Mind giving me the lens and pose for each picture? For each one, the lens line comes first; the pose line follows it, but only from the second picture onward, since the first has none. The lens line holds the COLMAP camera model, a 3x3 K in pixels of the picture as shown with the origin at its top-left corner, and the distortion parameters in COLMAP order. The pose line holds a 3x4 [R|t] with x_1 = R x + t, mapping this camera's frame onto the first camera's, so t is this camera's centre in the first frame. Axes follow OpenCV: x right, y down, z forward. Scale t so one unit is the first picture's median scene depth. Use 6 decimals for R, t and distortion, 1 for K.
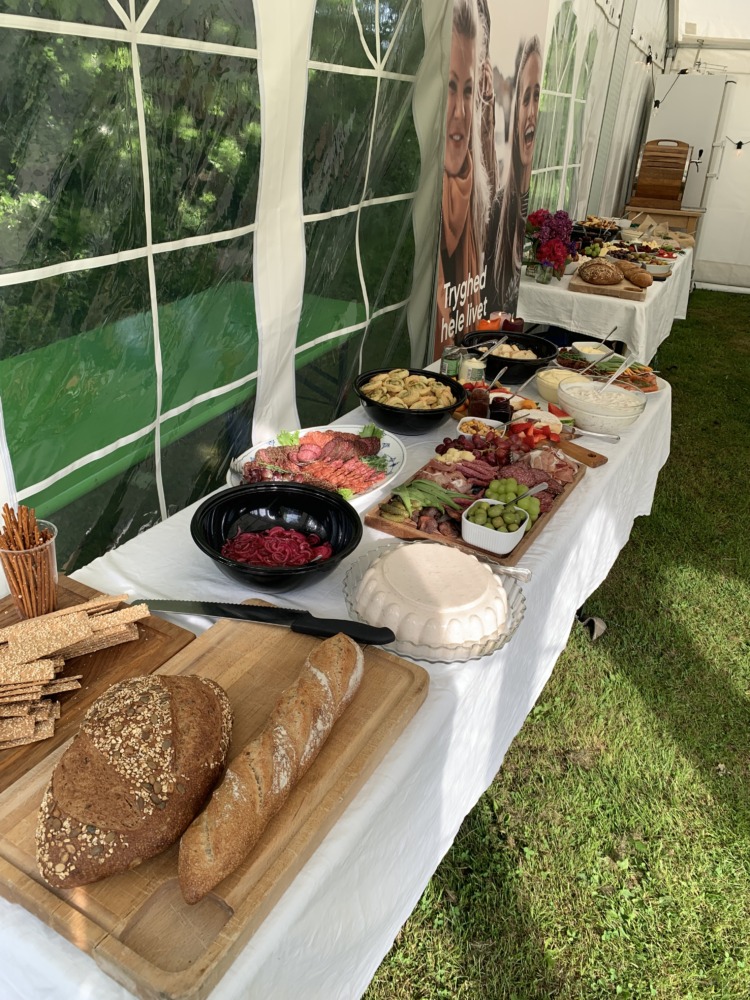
lens RADIAL K [[728.3, 0, 375.0], [0, 728.3, 500.0], [0, 0, 1]] dist [0.053698, 0.000540]
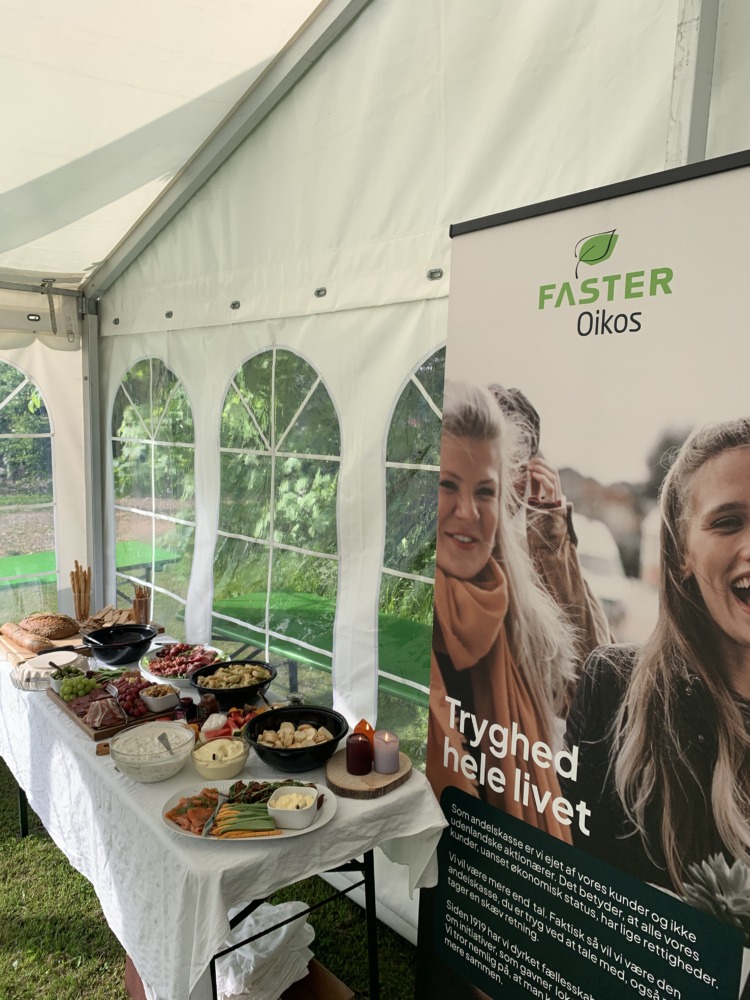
lens RADIAL K [[728.3, 0, 375.0], [0, 728.3, 500.0], [0, 0, 1]] dist [0.053698, 0.000540]
pose [[-0.372283, 0.064103, -0.925903, 0.871997], [-0.456954, 0.855663, 0.242970, -0.652006], [0.807836, 0.513548, -0.289257, 1.084006]]
